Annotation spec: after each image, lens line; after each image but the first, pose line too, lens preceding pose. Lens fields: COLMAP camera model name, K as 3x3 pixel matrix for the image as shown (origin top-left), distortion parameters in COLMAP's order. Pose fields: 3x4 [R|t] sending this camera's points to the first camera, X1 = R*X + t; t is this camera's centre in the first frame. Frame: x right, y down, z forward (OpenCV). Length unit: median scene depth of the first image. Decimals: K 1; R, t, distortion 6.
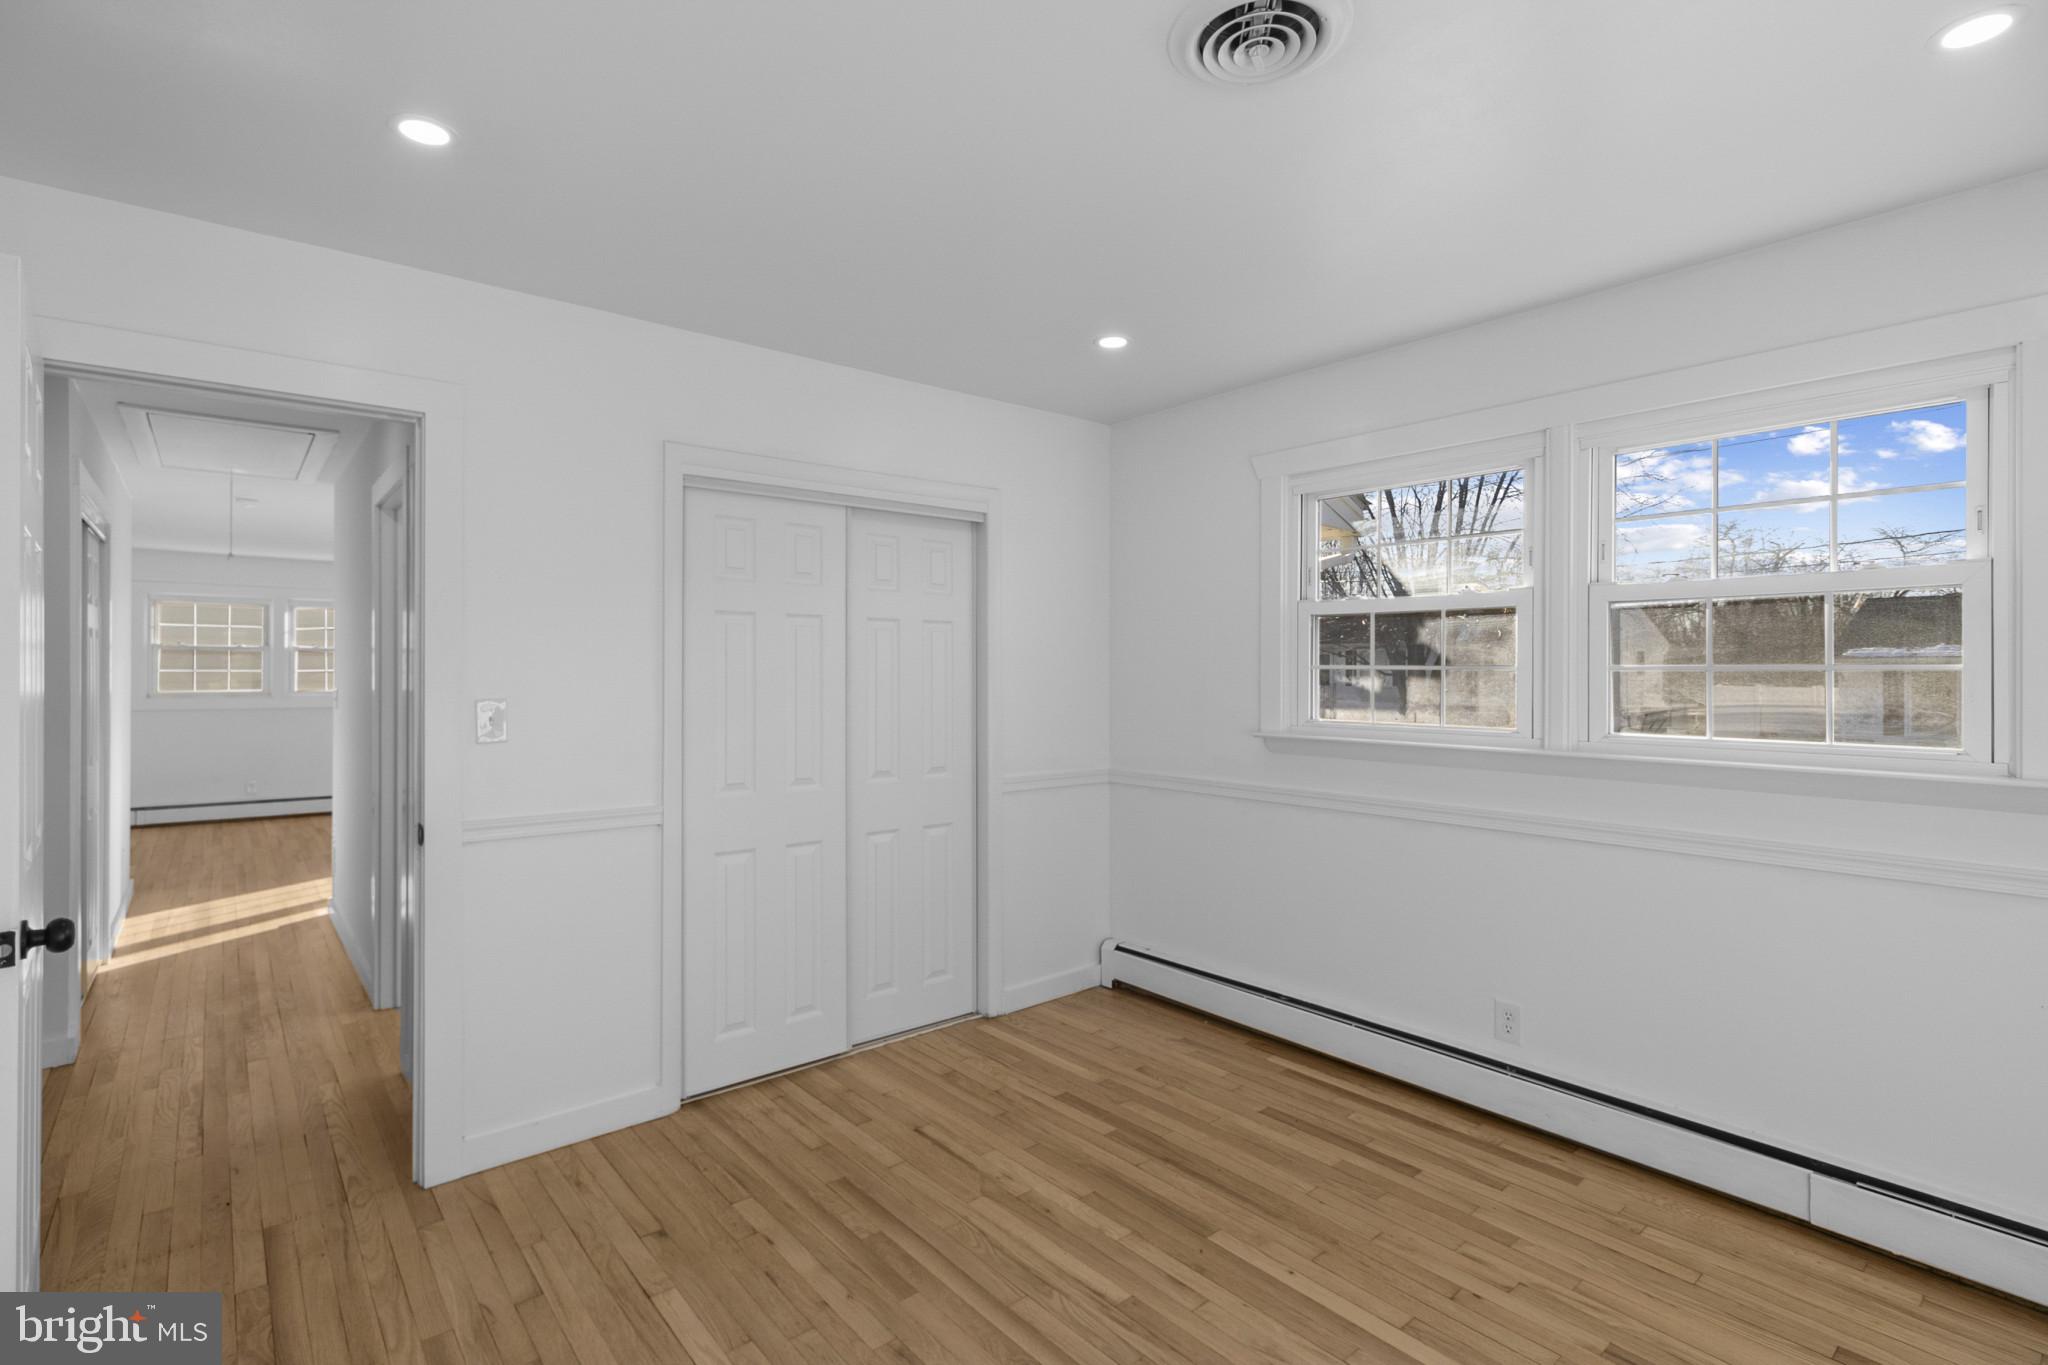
lens RADIAL K [[979.4, 0, 1031.1], [0, 979.4, 671.3], [0, 0, 1]] dist [-0.001794, -0.000285]
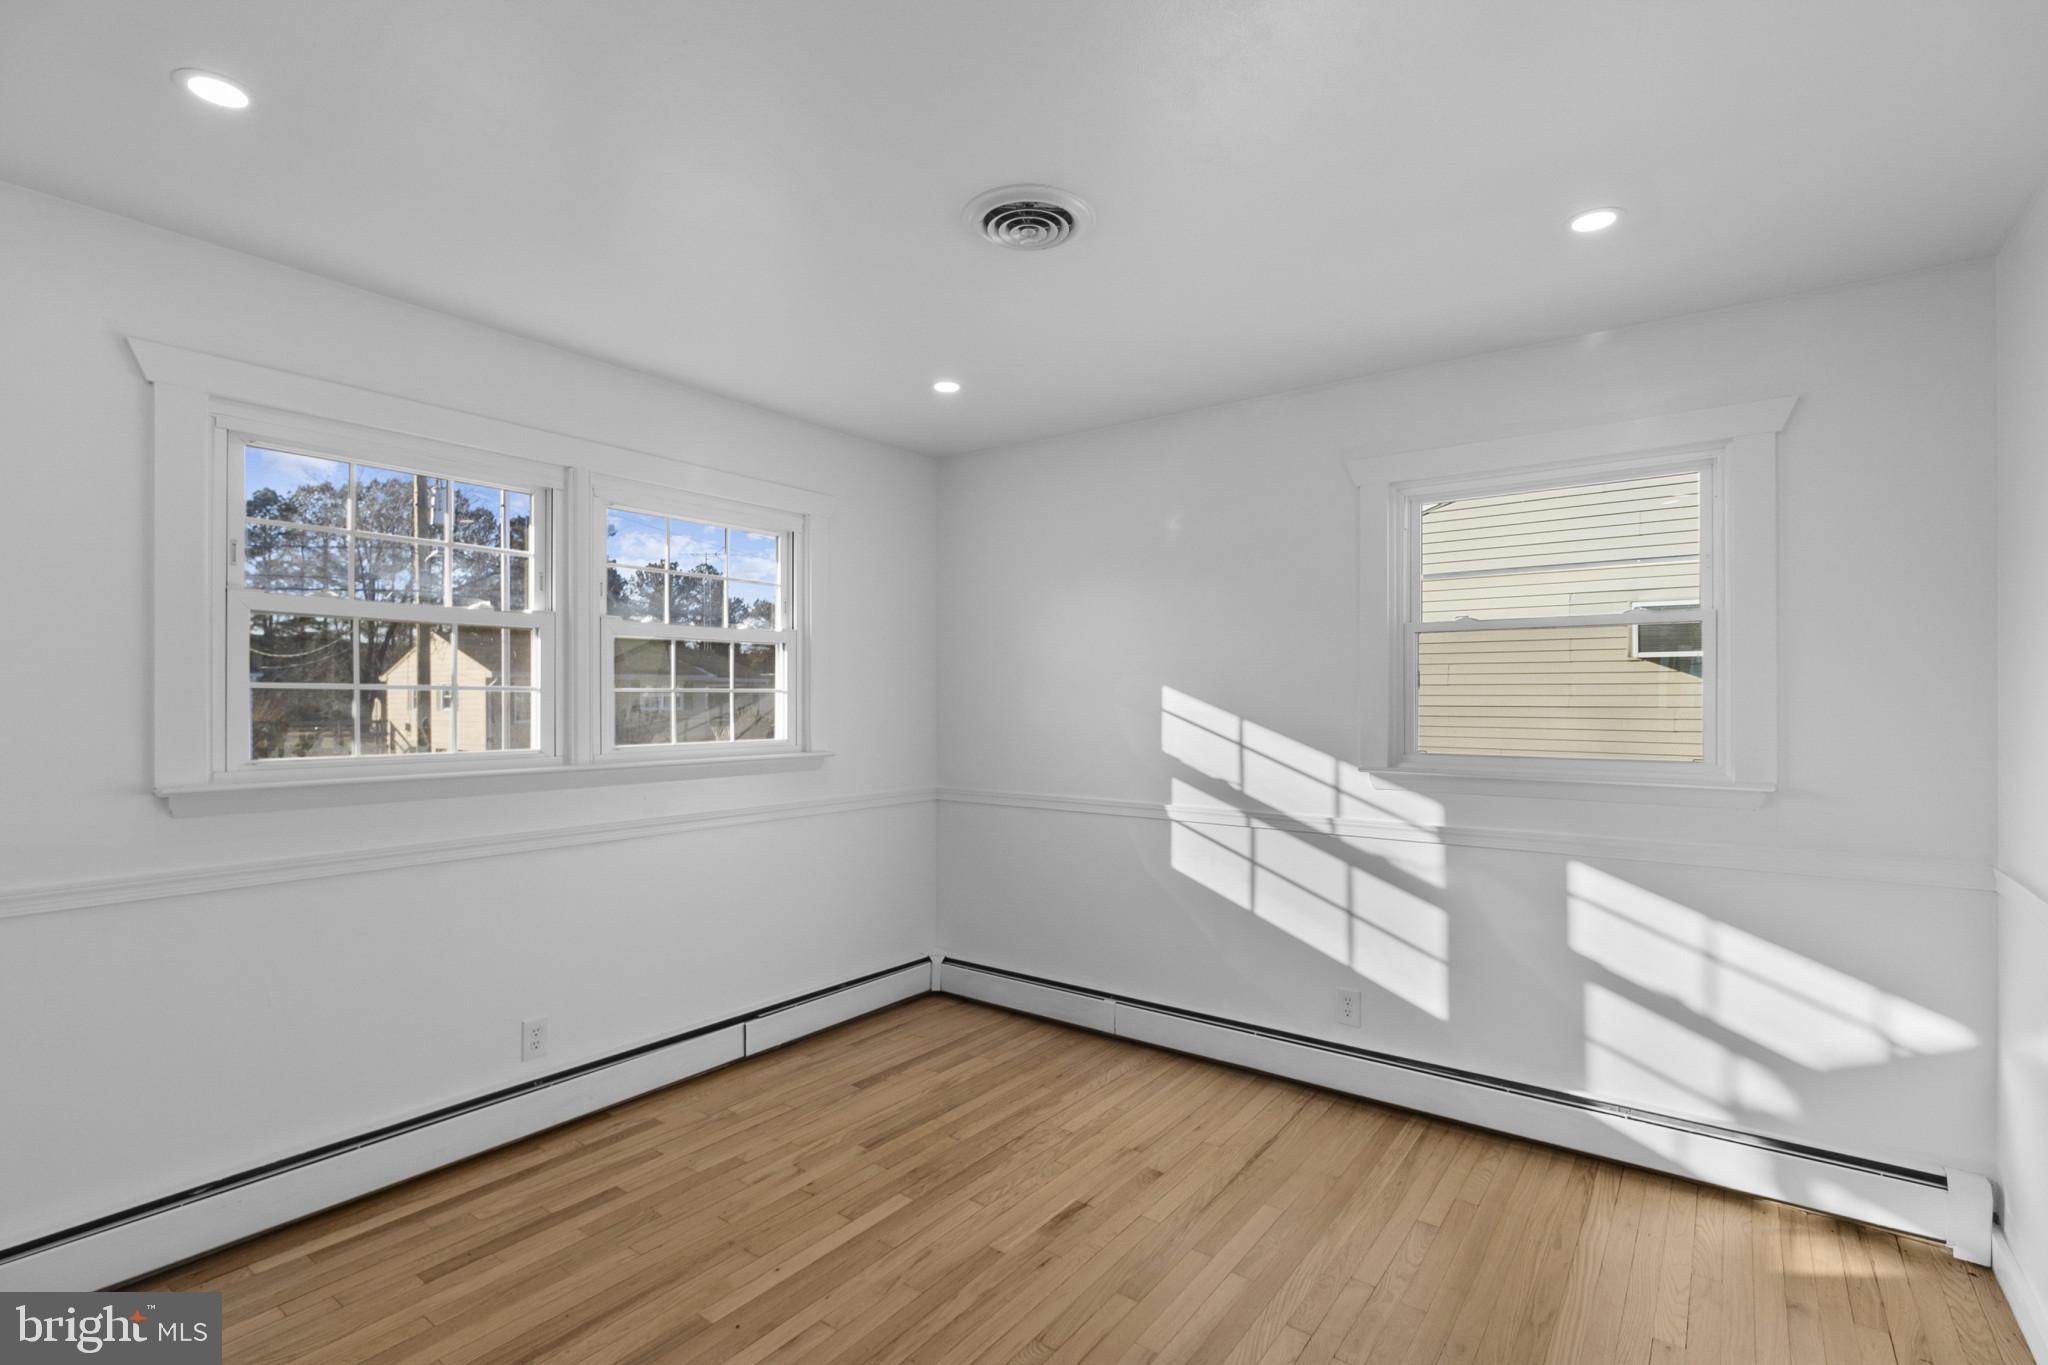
lens RADIAL K [[950.7, 0, 1024.0], [0, 950.7, 682.5], [0, 0, 1]] dist [-0.001003, -0.000164]
pose [[-0.243881, 0.011846, 0.969733, -0.641092], [-0.005010, 0.999897, -0.013474, 0.001419], [-0.969792, -0.008145, -0.243796, 0.812375]]
